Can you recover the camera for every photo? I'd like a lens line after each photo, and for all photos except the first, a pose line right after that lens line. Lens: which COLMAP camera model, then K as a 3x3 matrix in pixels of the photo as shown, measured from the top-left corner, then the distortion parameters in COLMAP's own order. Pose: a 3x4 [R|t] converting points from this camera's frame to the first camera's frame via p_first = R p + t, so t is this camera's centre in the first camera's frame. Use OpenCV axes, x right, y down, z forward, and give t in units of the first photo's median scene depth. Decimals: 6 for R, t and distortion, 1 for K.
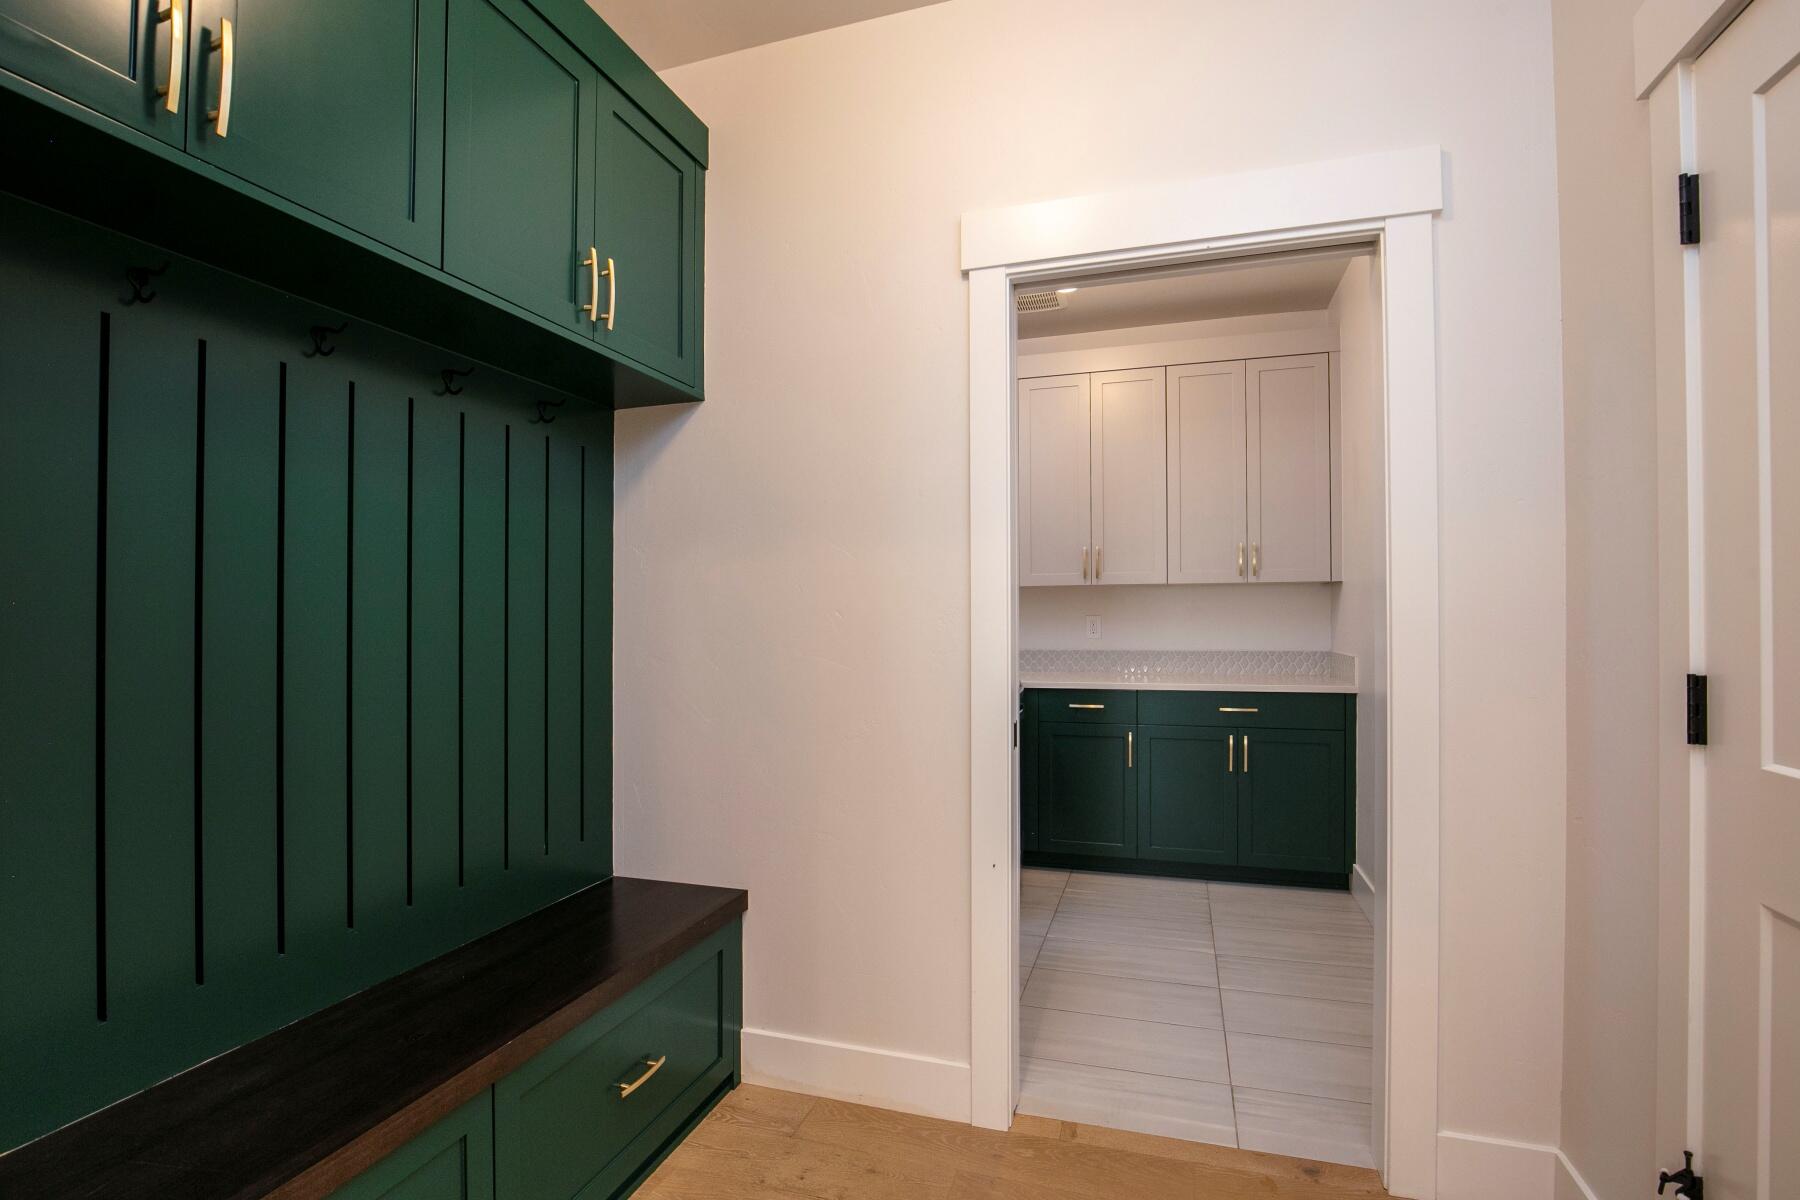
lens RADIAL K [[876.2, 0, 894.2], [0, 876.2, 606.6], [0, 0, 1]] dist [-0.027151, -0.000588]
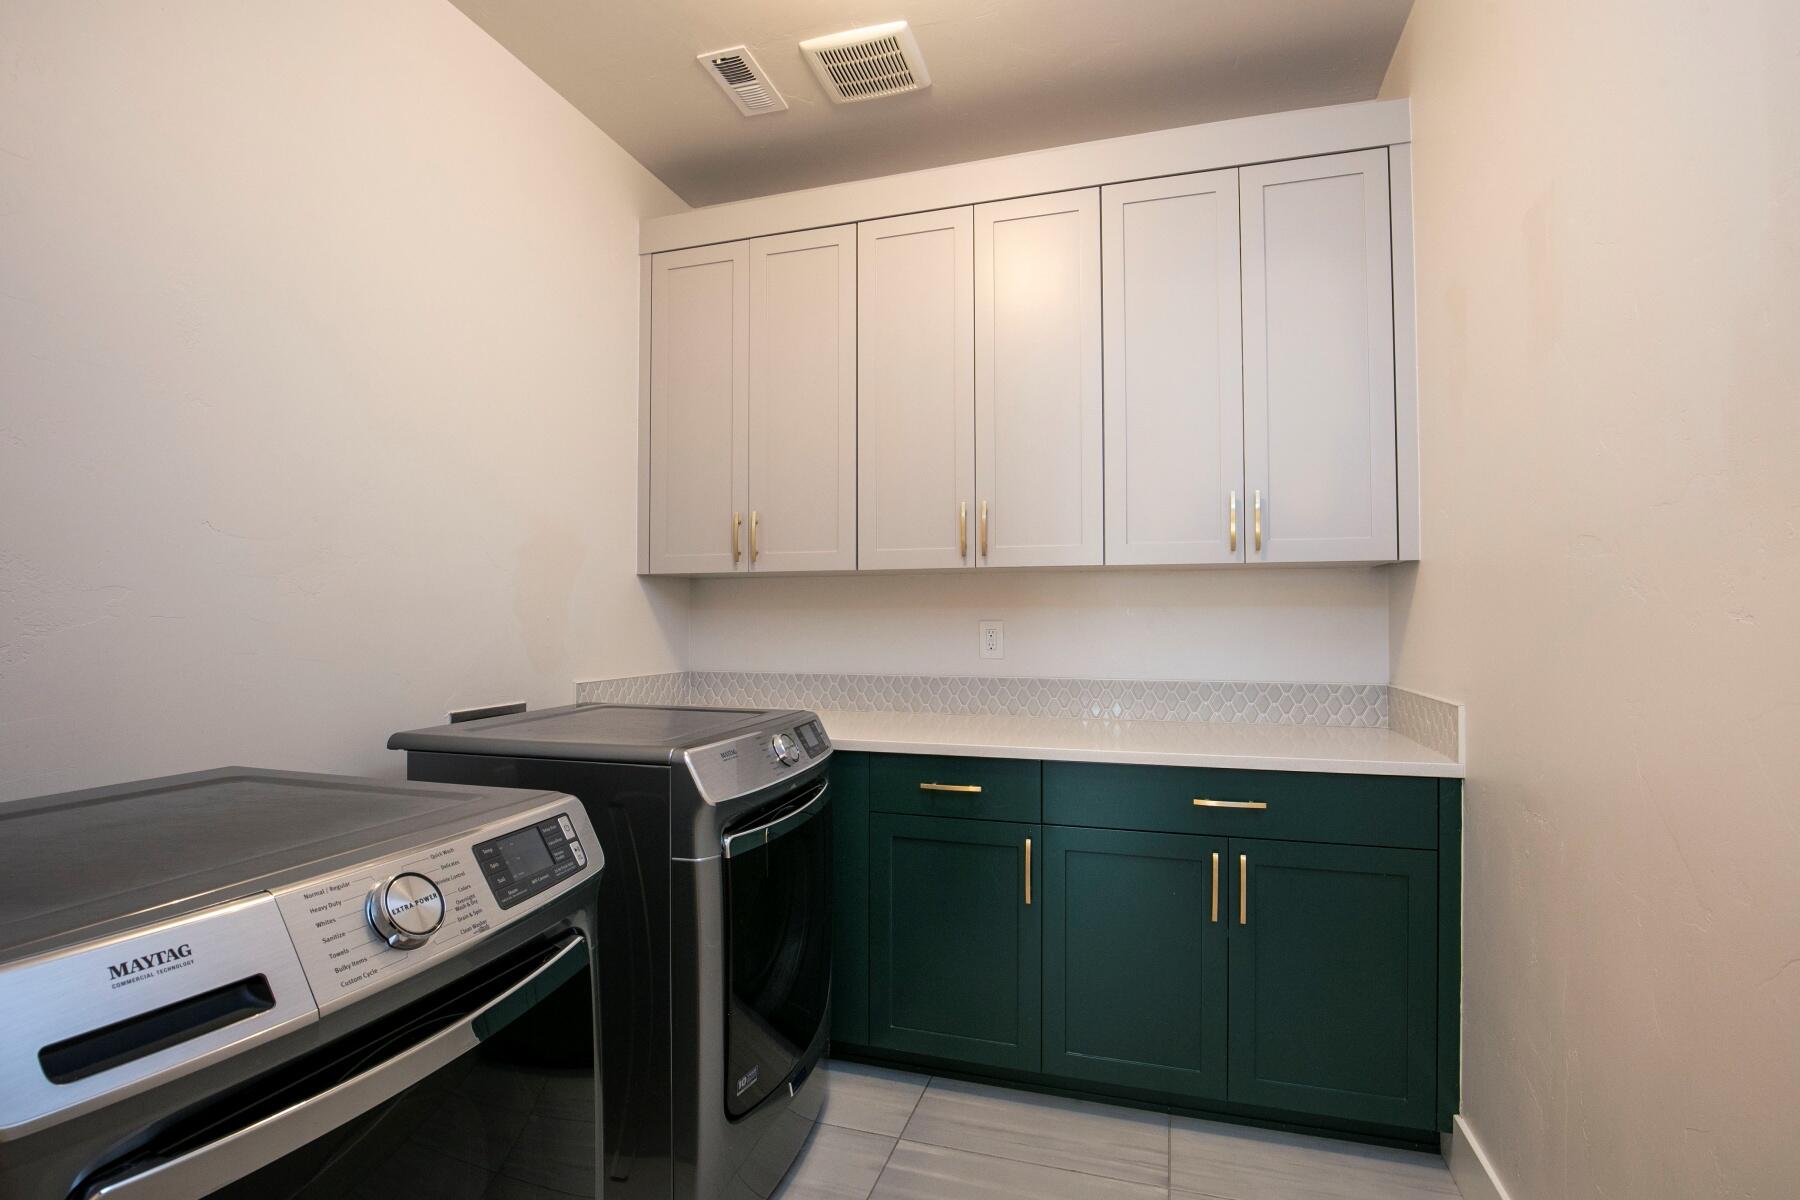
lens RADIAL K [[876.2, 0, 900.8], [0, 876.2, 599.4], [0, 0, 1]] dist [-0.027151, -0.000588]
pose [[0.999820, -0.000523, 0.018966, 0.170965], [0.000608, 0.999990, -0.004511, -0.001760], [-0.018963, 0.004522, 0.999810, 0.438015]]
